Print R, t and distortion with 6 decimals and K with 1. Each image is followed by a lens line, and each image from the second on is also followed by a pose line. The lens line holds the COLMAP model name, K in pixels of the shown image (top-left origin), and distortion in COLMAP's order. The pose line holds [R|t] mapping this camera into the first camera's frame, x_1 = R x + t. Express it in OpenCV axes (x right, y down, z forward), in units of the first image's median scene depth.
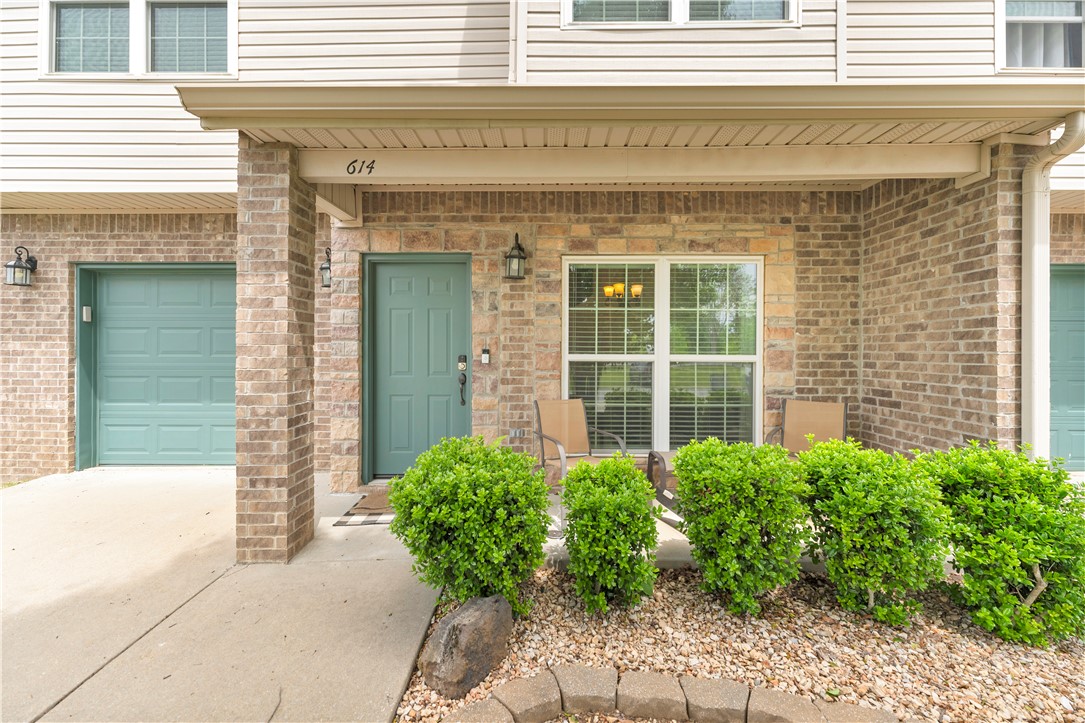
lens RADIAL K [[443.1, 0, 545.3], [0, 443.1, 363.7], [0, 0, 1]] dist [0.001590, 0.000201]
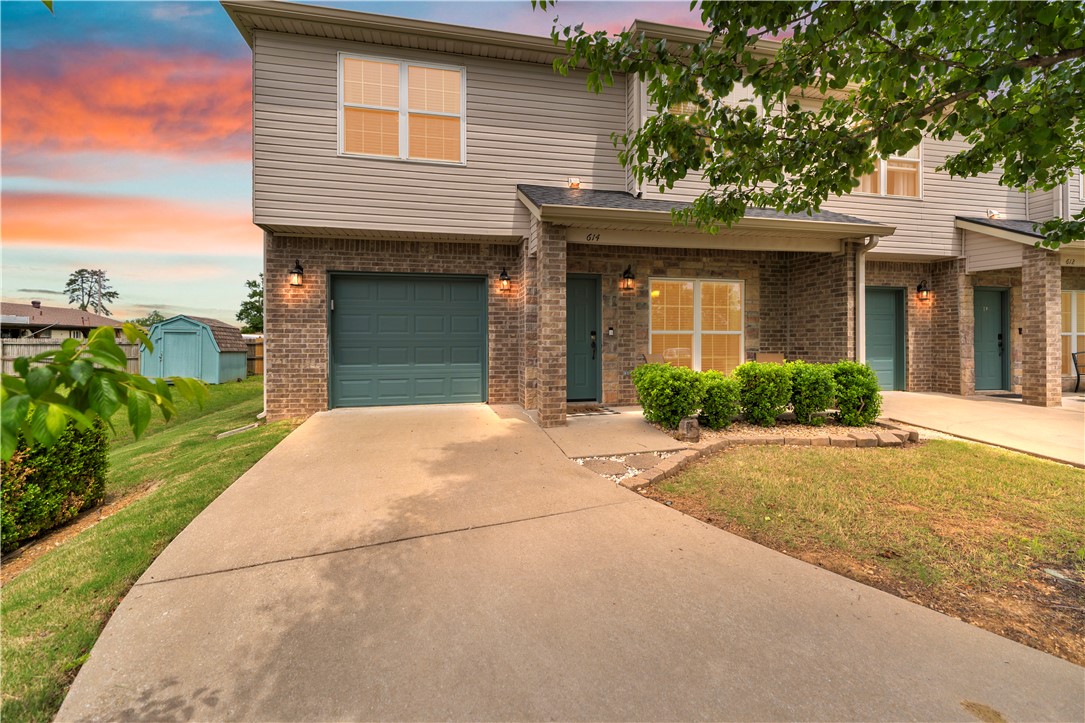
lens RADIAL K [[443.1, 0, 538.5], [0, 443.1, 360.4], [0, 0, 1]] dist [0.001590, 0.000201]
pose [[0.977428, -0.014029, 0.210803, -0.818418], [0.012012, 0.999869, 0.010845, 0.080190], [-0.210927, -0.008068, 0.977469, -0.724721]]
